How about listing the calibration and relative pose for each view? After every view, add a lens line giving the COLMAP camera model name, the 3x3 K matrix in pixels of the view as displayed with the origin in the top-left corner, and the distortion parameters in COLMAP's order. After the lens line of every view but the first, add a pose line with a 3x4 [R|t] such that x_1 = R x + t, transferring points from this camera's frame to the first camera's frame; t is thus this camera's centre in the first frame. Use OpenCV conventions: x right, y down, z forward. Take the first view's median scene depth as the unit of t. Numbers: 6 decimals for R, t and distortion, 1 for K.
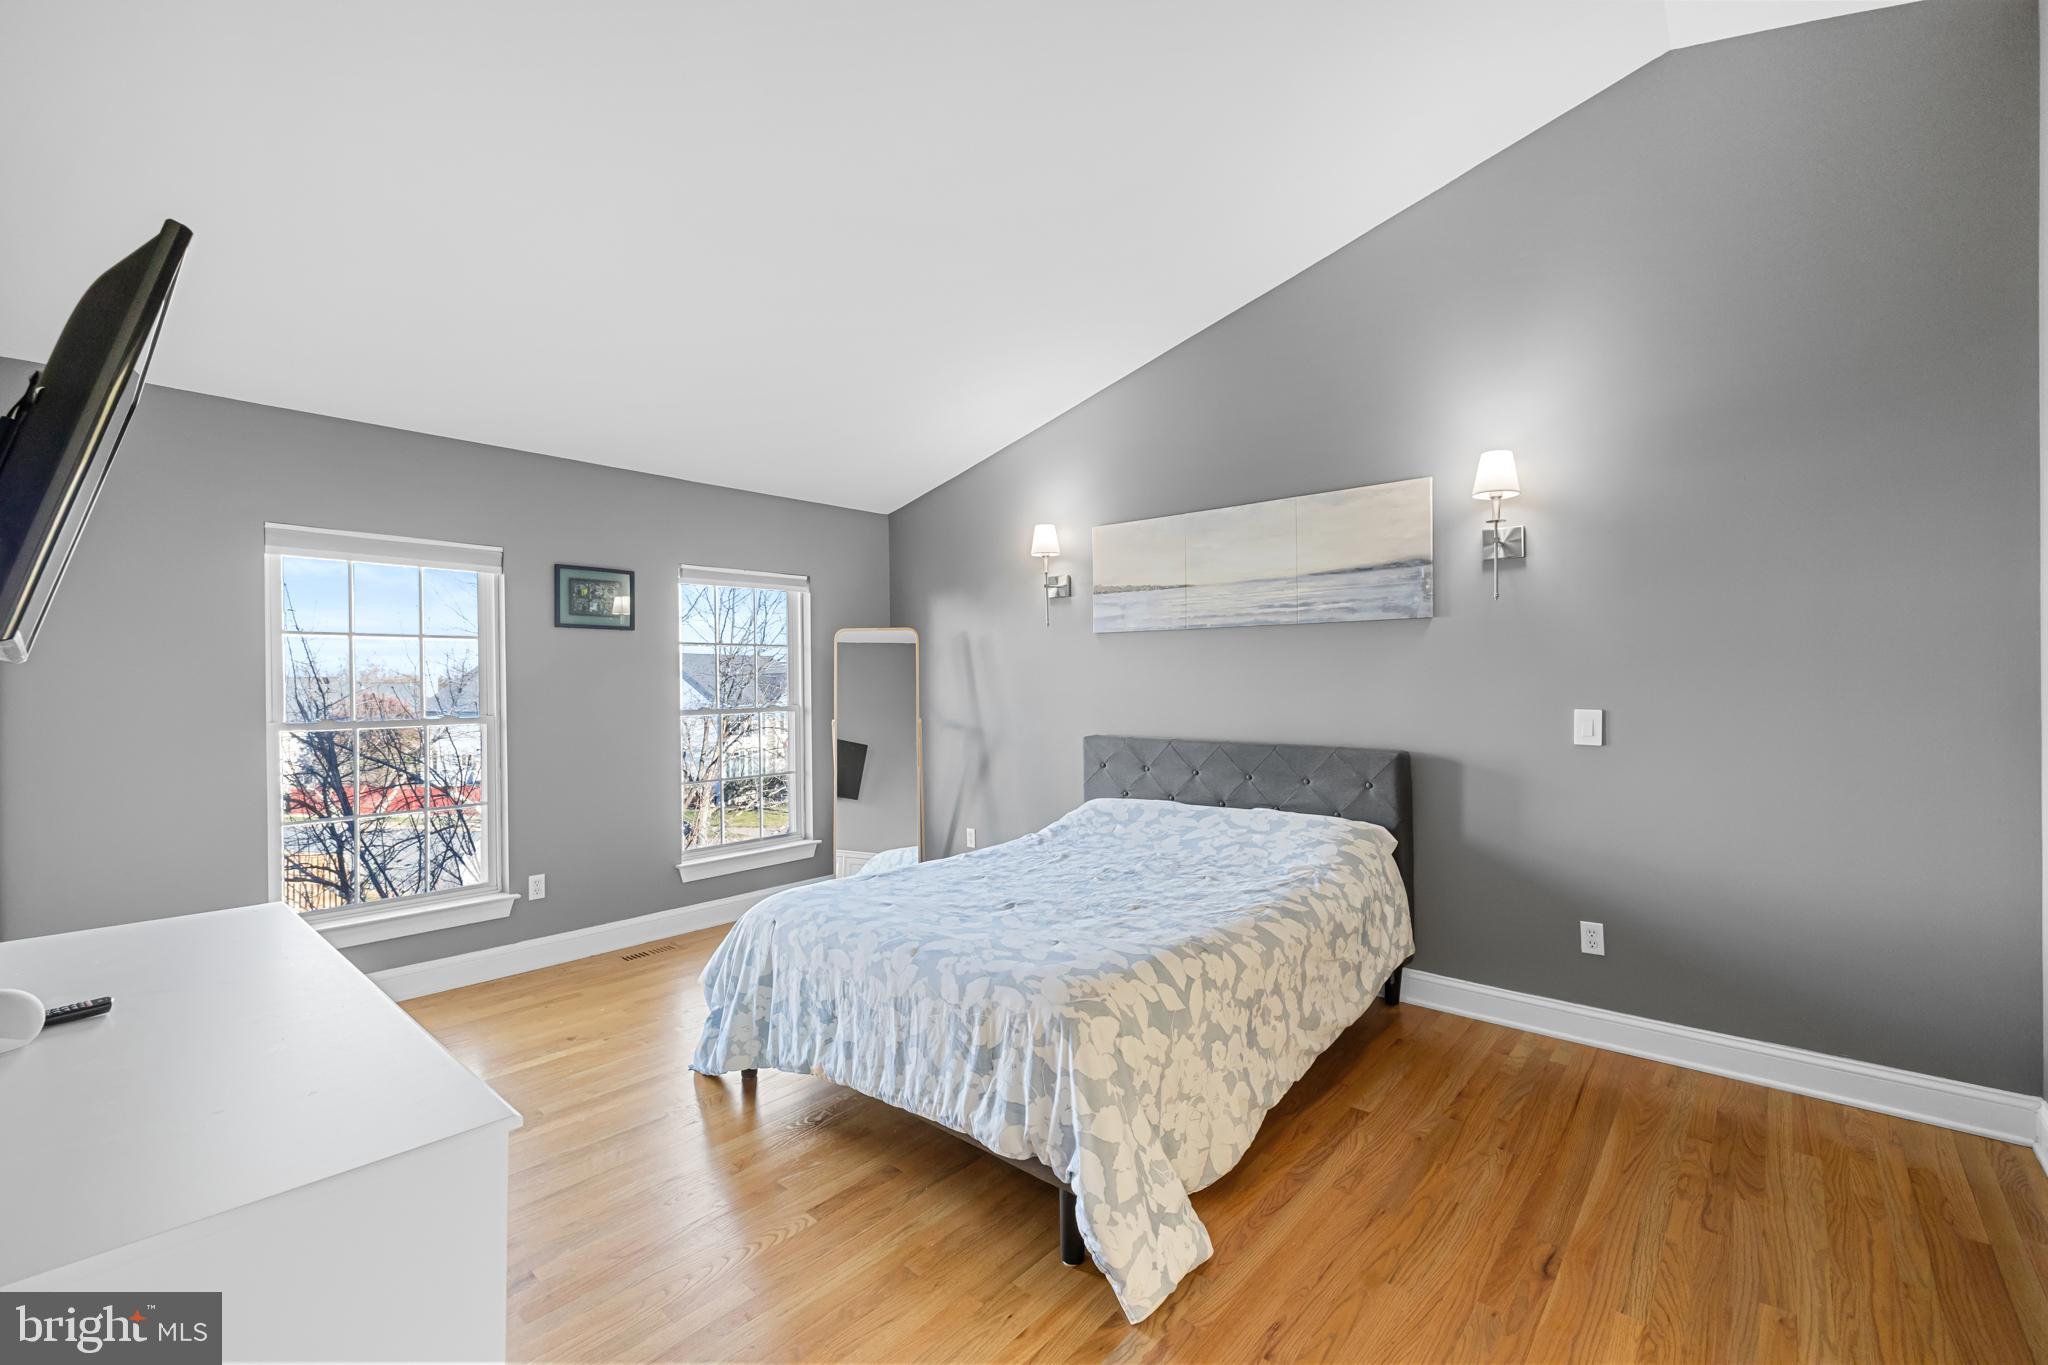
lens RADIAL K [[878.4, 0, 1018.4], [0, 878.4, 680.3], [0, 0, 1]] dist [-0.000141, 0.000548]
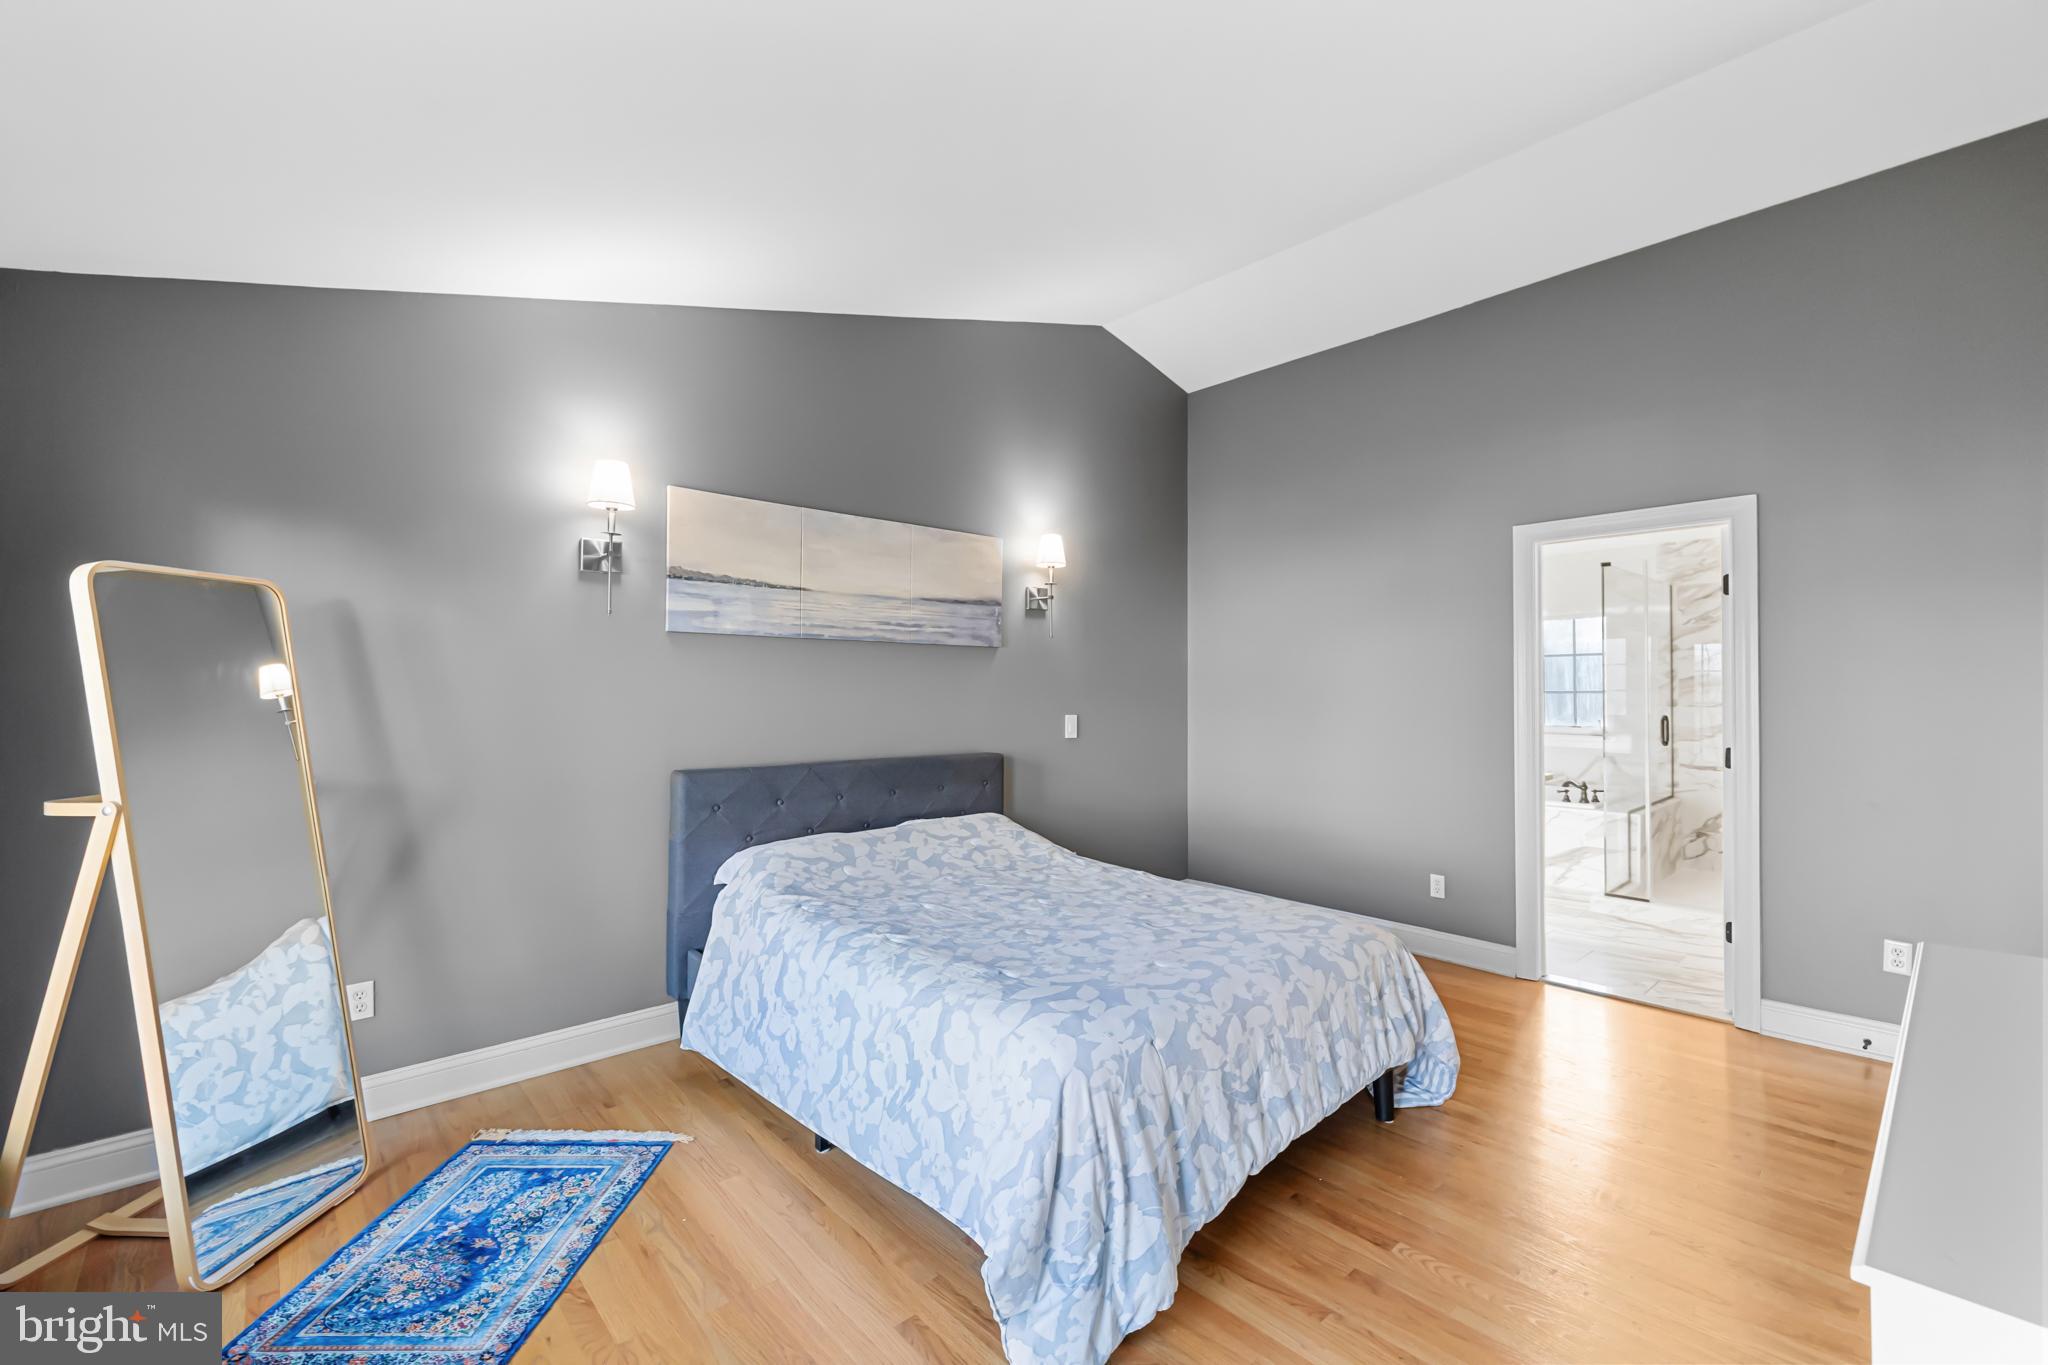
lens RADIAL K [[878.4, 0, 1018.3], [0, 878.4, 685.7], [0, 0, 1]] dist [-0.000141, 0.000548]
pose [[0.088163, 0.013033, 0.996021, -0.763269], [0.002156, 0.999910, -0.013275, 0.001823], [-0.996104, 0.003318, 0.088127, 0.811313]]
